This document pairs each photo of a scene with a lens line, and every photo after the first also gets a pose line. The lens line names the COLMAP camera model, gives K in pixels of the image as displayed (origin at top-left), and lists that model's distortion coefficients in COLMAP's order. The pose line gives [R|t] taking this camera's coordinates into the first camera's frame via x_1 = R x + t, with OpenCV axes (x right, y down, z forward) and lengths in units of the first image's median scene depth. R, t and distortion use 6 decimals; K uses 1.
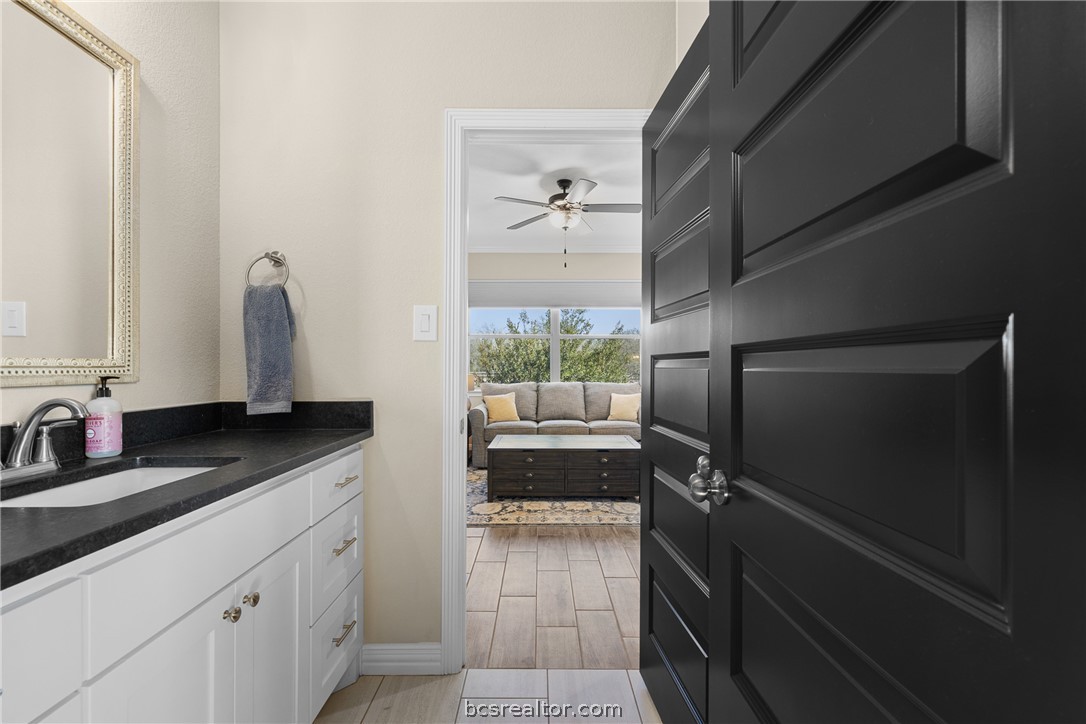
lens RADIAL K [[454.0, 0, 543.0], [0, 454.0, 361.3], [0, 0, 1]] dist [0.001731, 0.000443]
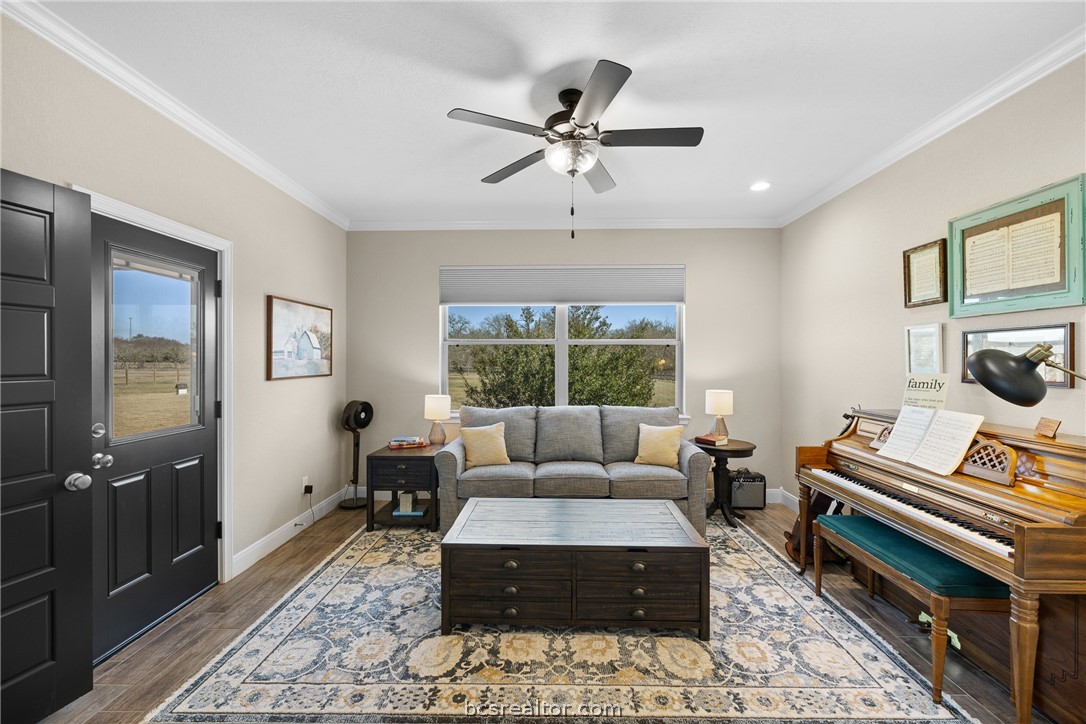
lens RADIAL K [[454.0, 0, 543.9], [0, 454.0, 364.8], [0, 0, 1]] dist [0.001731, 0.000443]
pose [[0.999662, -0.002372, -0.025905, 0.026359], [0.002907, 0.999782, 0.020663, -0.050772], [0.025850, -0.020731, 0.999451, 0.395938]]
